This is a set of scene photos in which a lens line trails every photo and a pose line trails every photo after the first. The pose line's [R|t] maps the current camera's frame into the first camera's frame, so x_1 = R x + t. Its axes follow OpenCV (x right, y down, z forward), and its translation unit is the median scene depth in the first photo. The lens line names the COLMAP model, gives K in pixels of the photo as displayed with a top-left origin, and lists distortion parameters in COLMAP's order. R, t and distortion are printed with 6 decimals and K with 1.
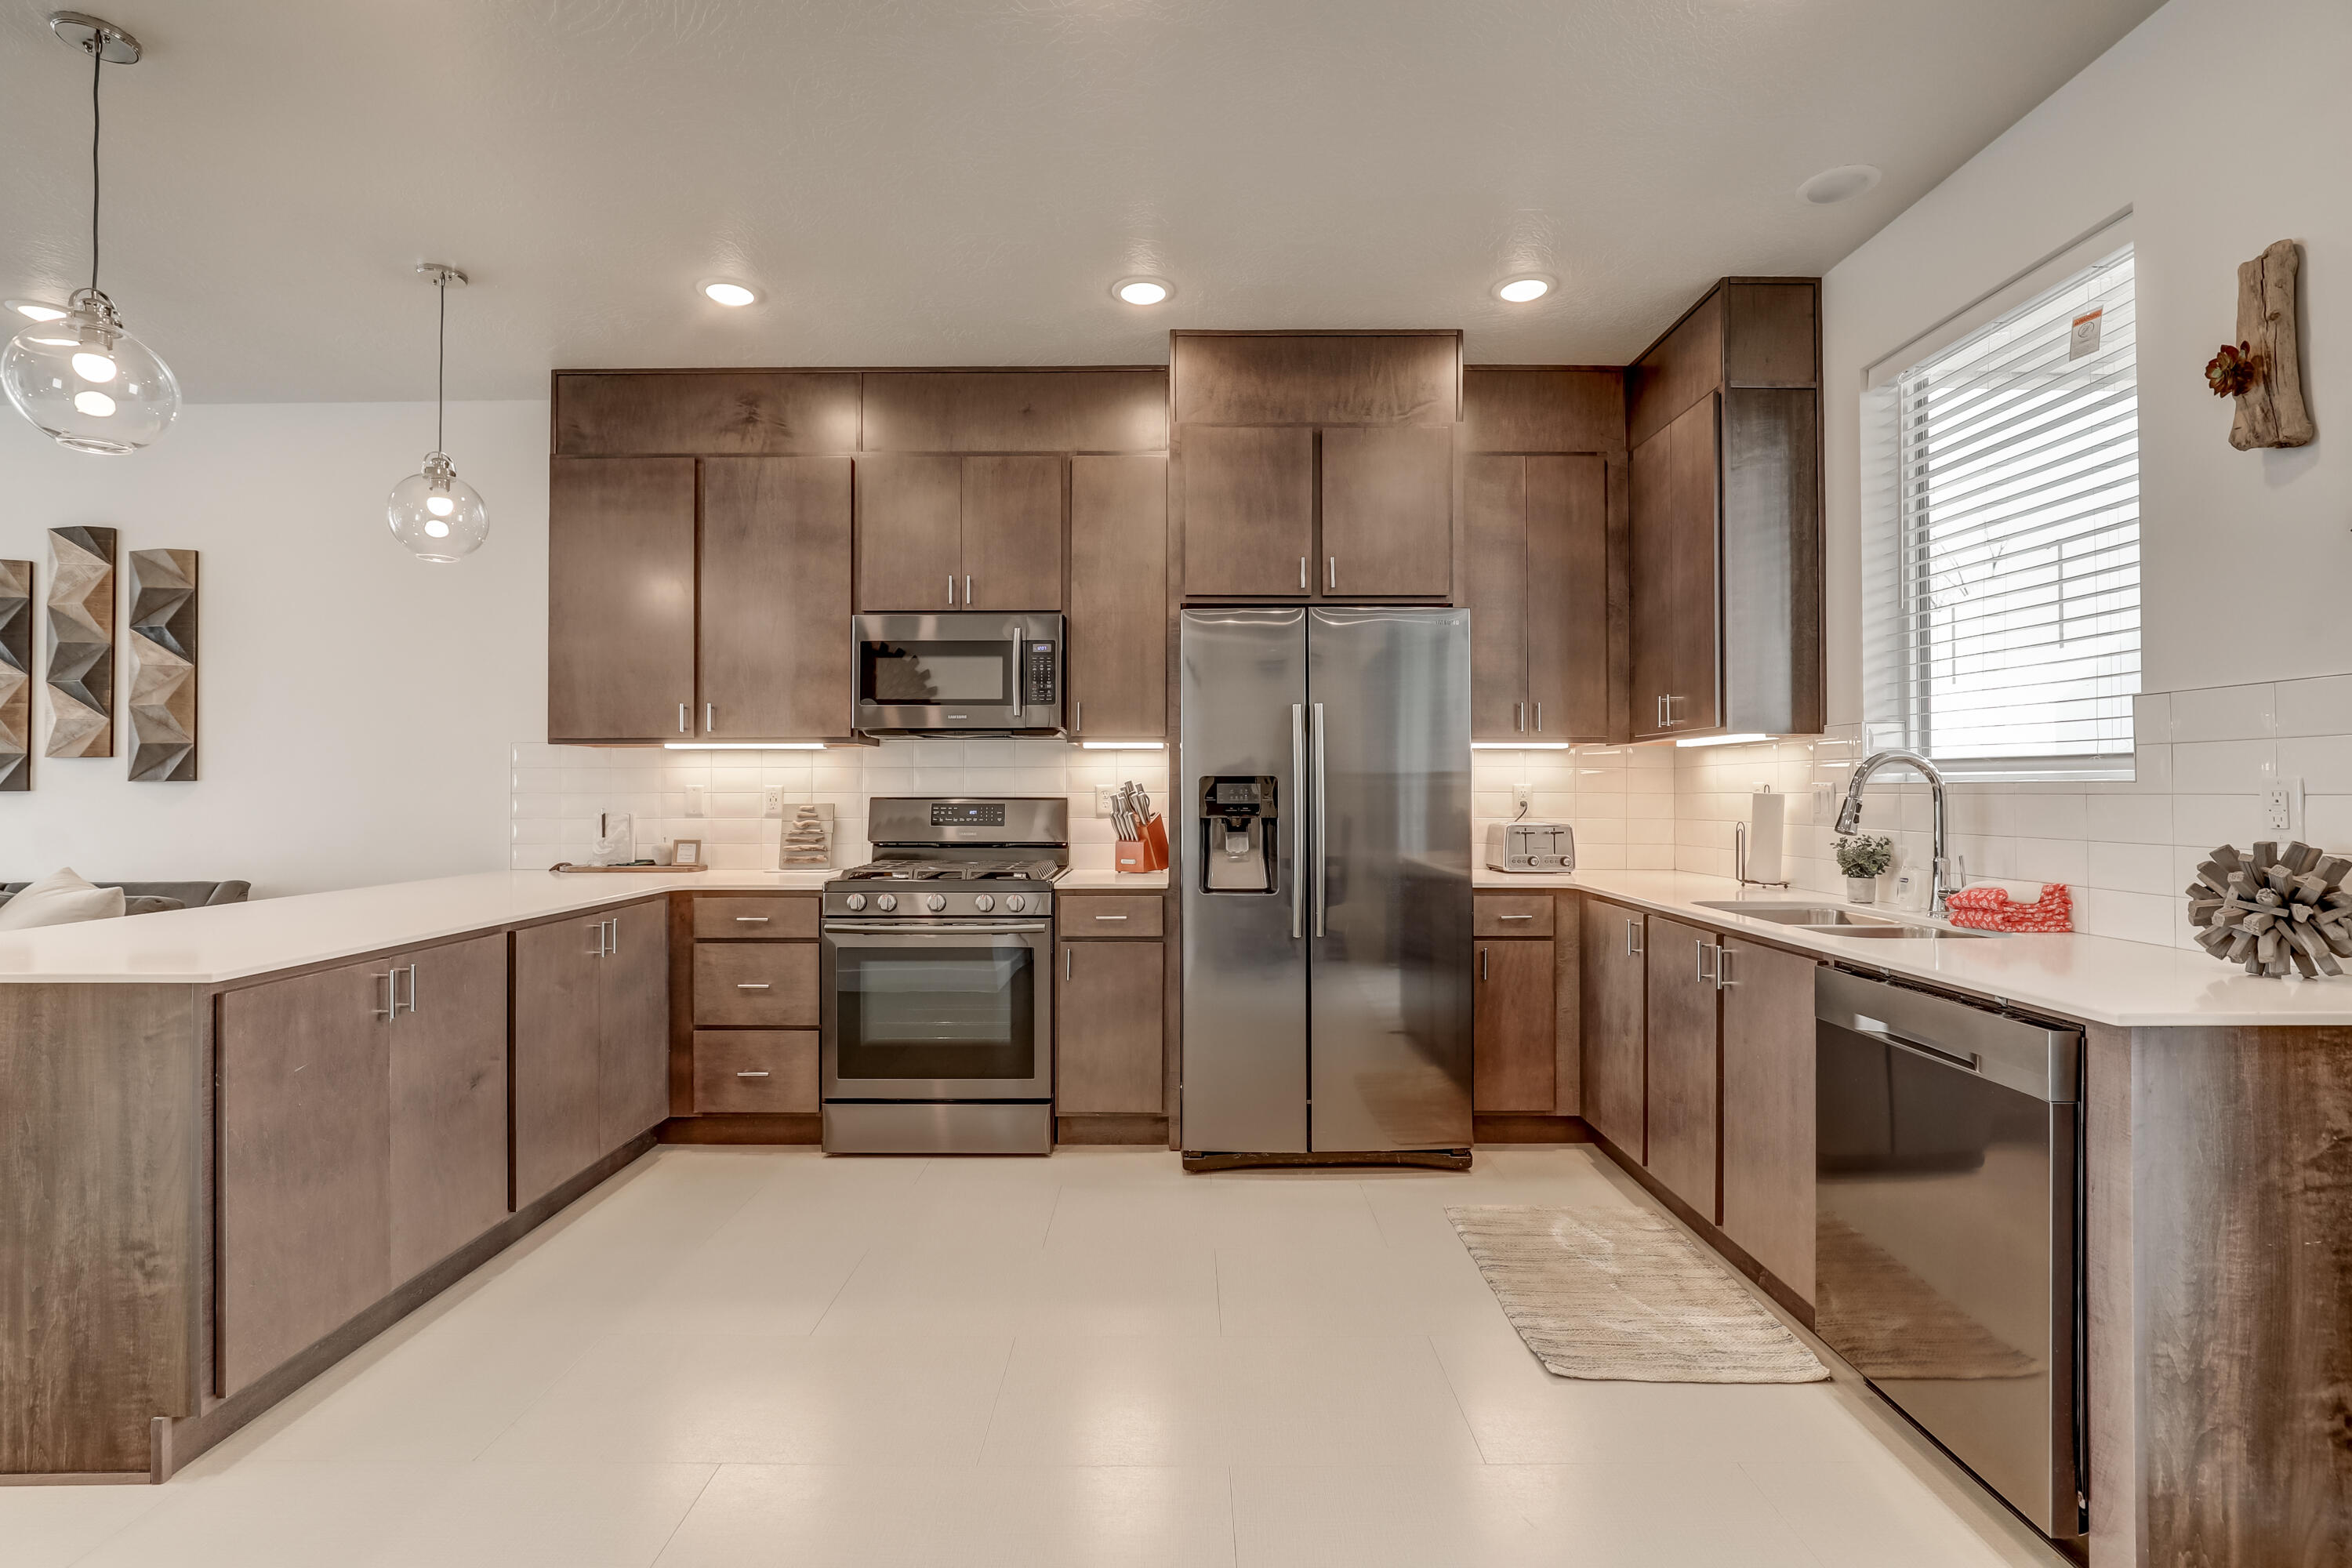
lens RADIAL K [[1075.6, 0, 1178.9], [0, 1075.6, 779.7], [0, 0, 1]] dist [-0.020576, 0.006625]
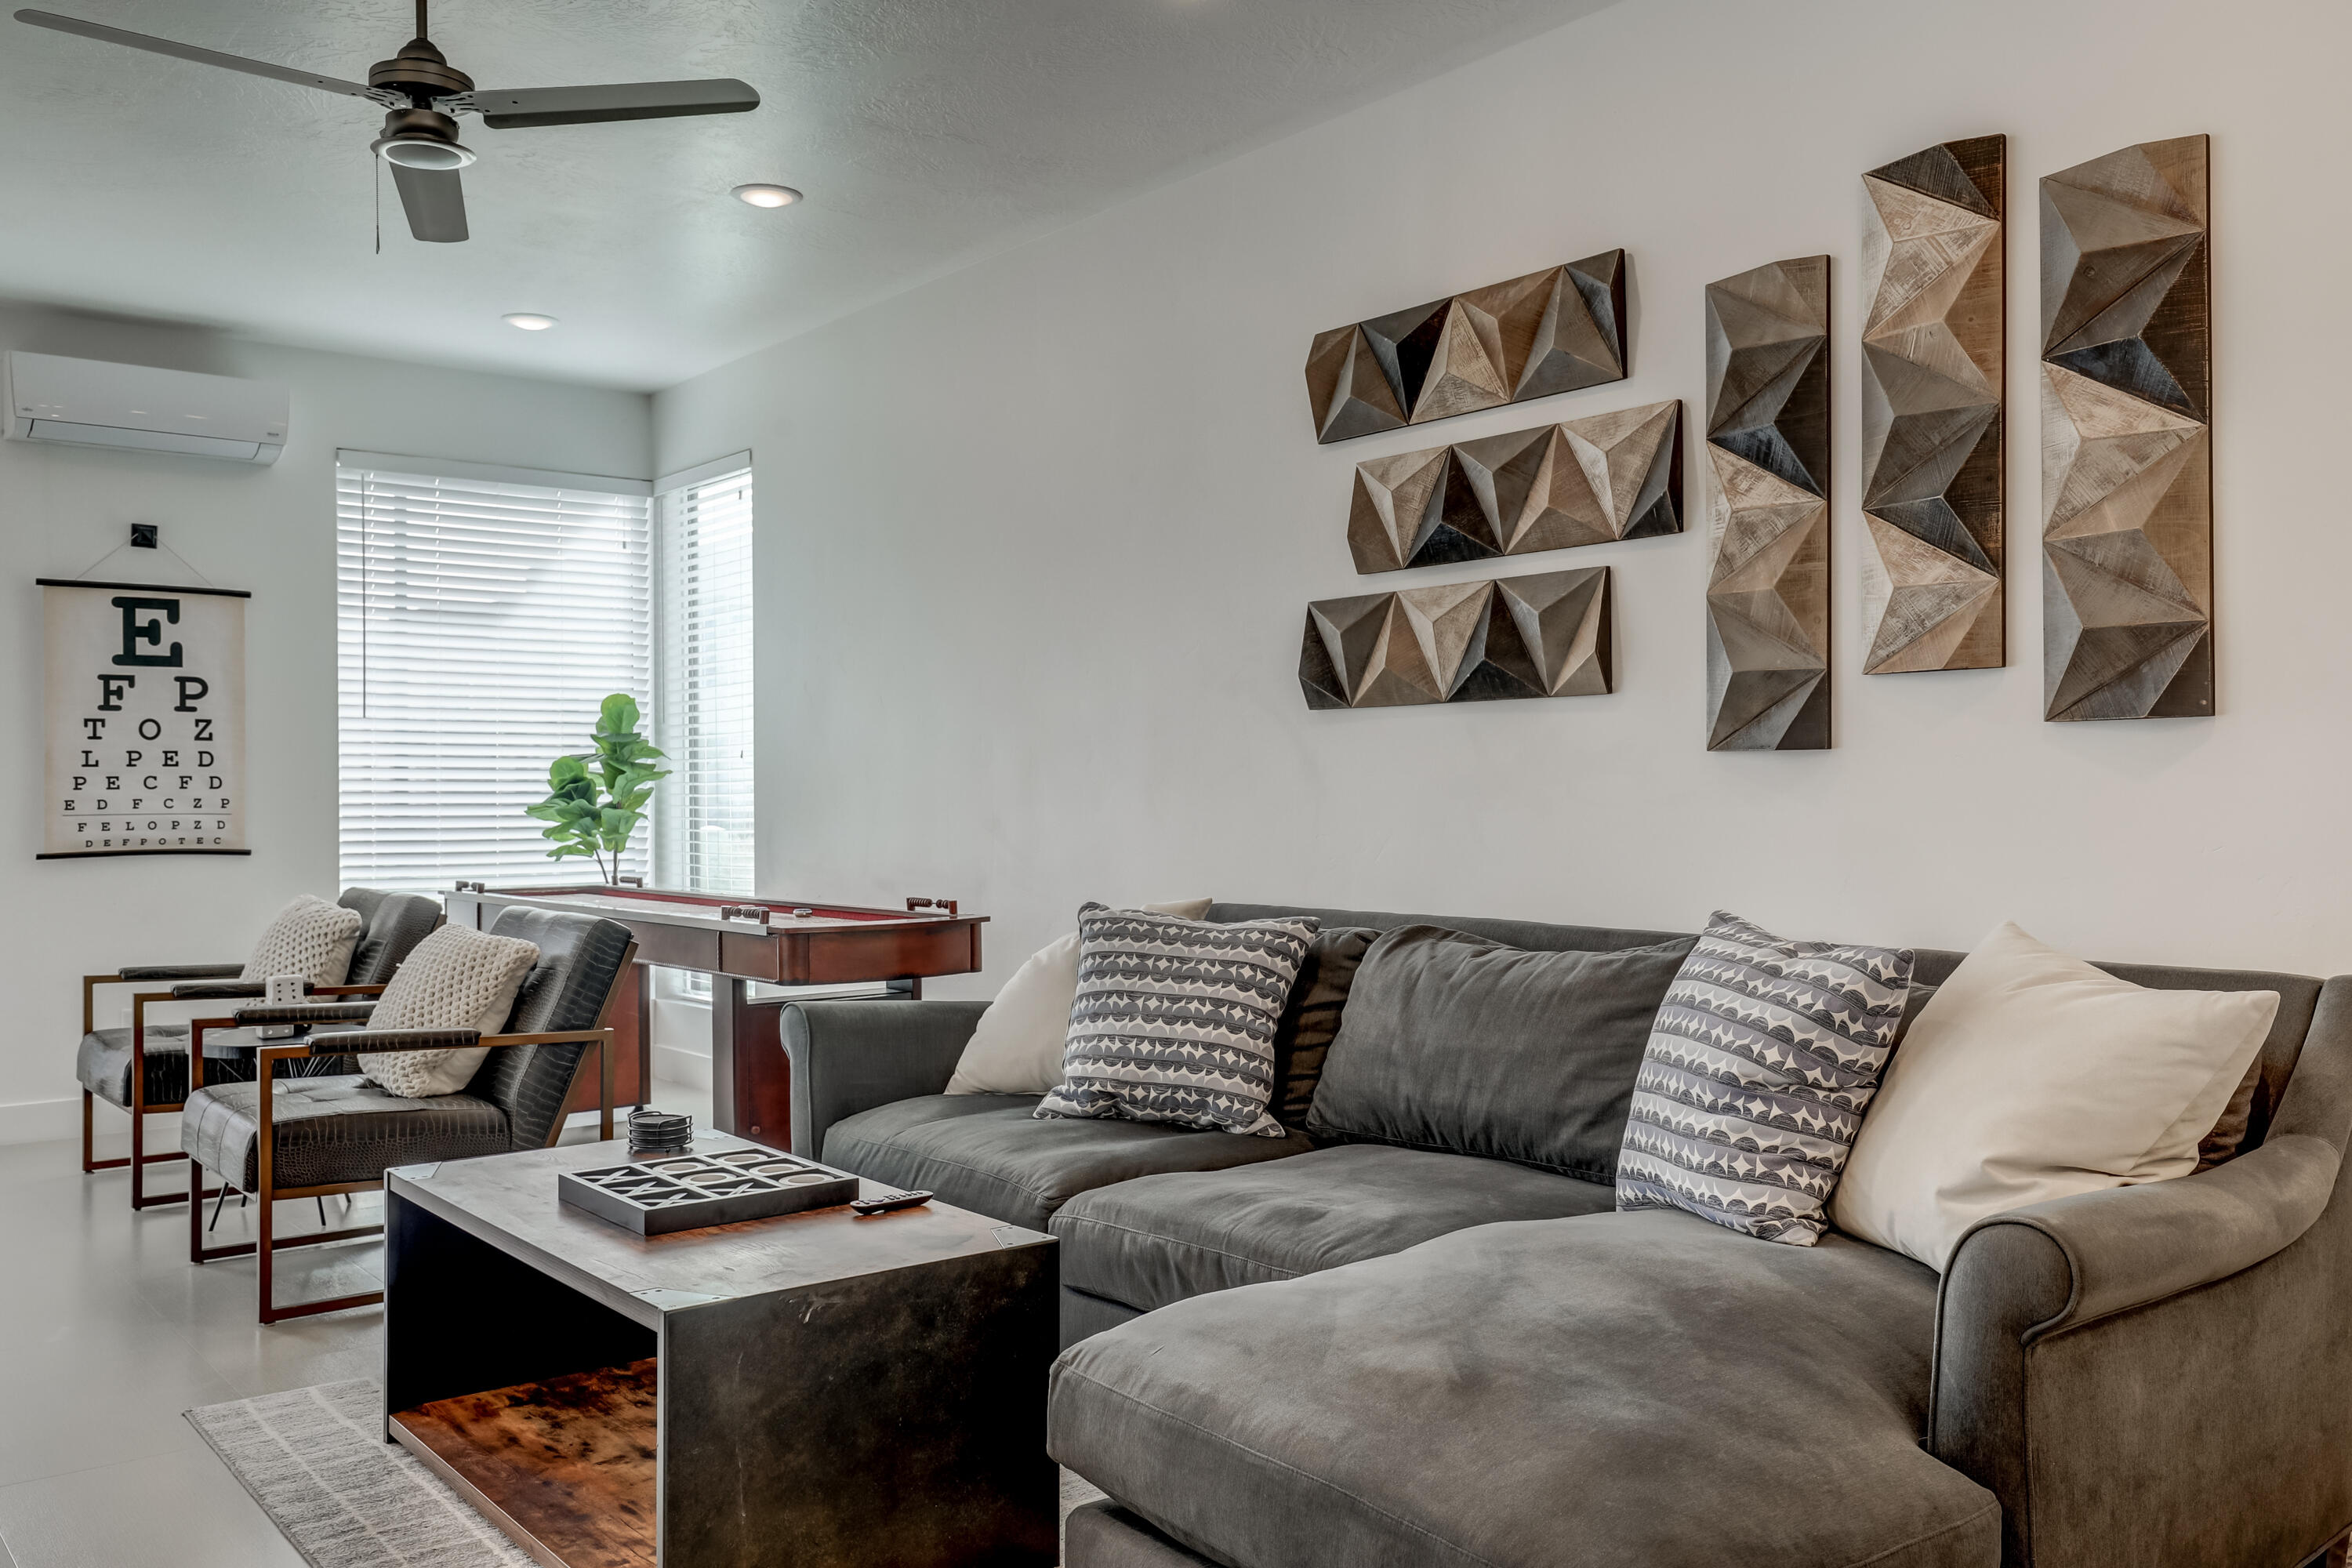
lens RADIAL K [[1915.0, 0, 1176.0], [0, 1915.0, 784.0], [0, 0, 1]] dist [0.009084, 0.004168]
pose [[0.629024, -0.005500, -0.777366, -0.614685], [0.007087, 0.999974, -0.001341, 0.024641], [0.777353, -0.004666, 0.629047, 0.250158]]
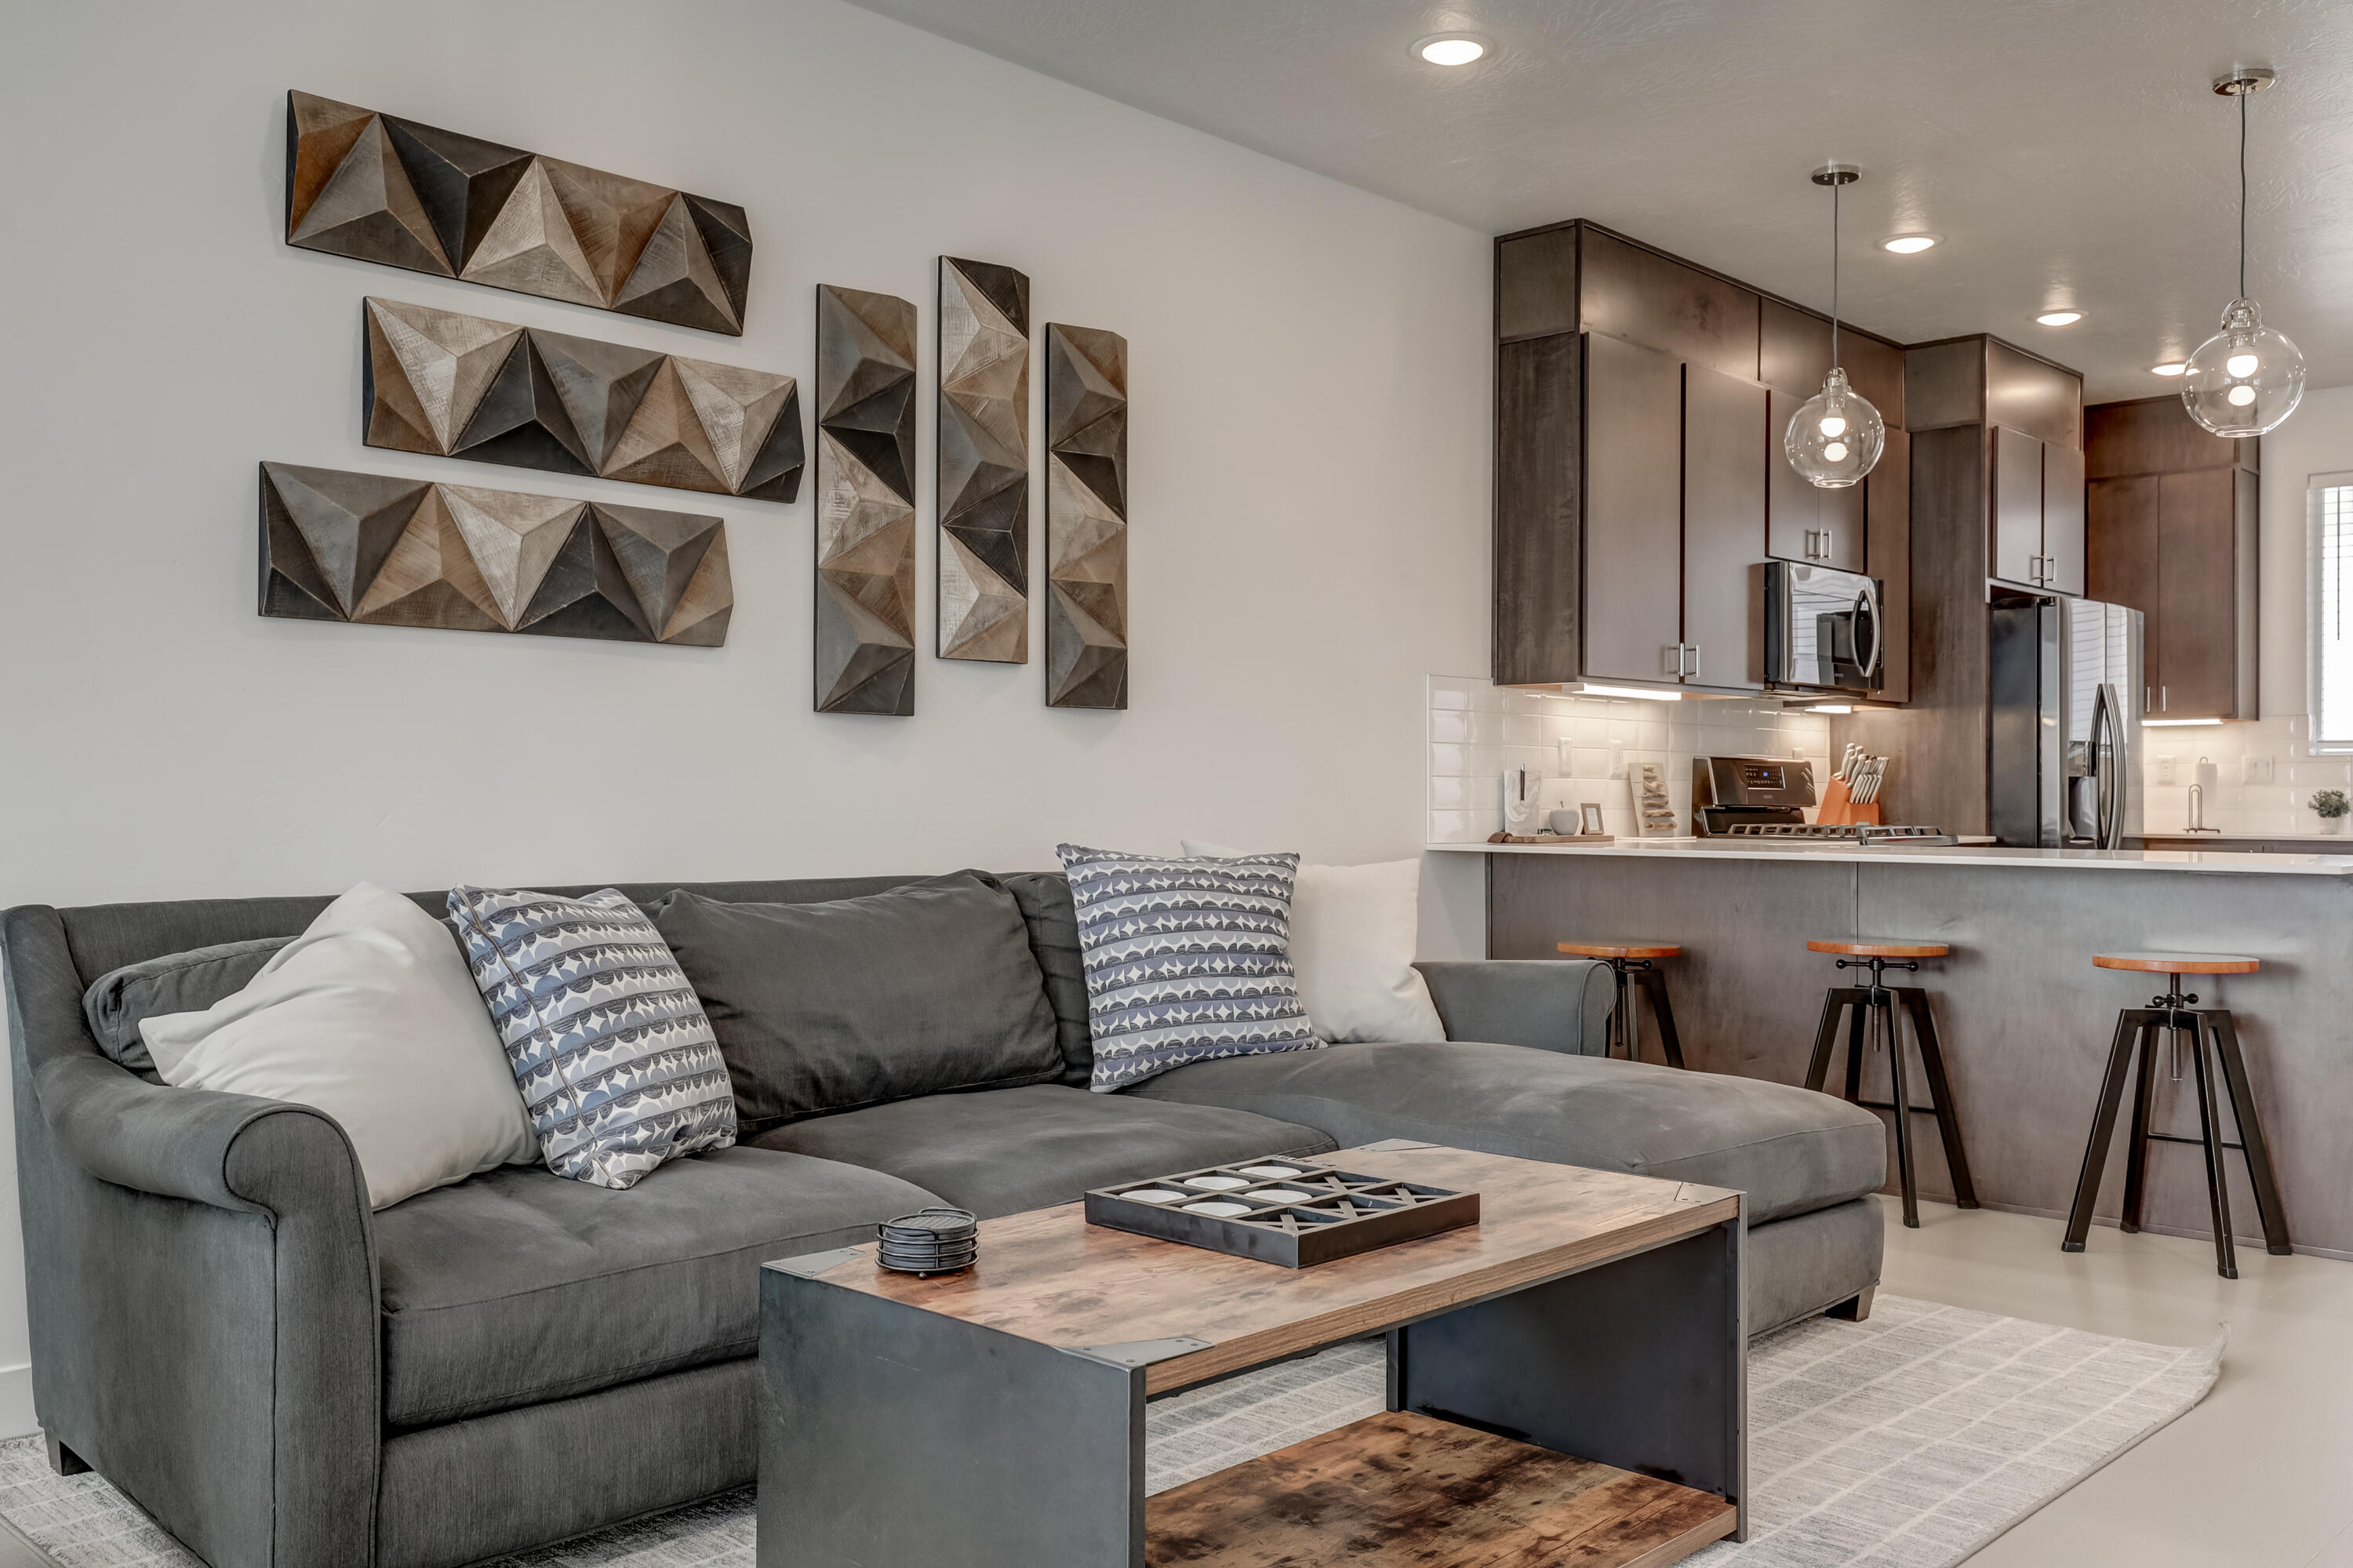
lens RADIAL K [[1992.1, 0, 1176.5], [0, 1992.1, 784.0], [0, 0, 1]] dist [0.041151, -0.037413]
pose [[0.681542, 0.009651, 0.731715, -1.767453], [-0.008927, 0.999948, -0.004874, 0.050216], [-0.731725, -0.003210, 0.681593, 0.179844]]
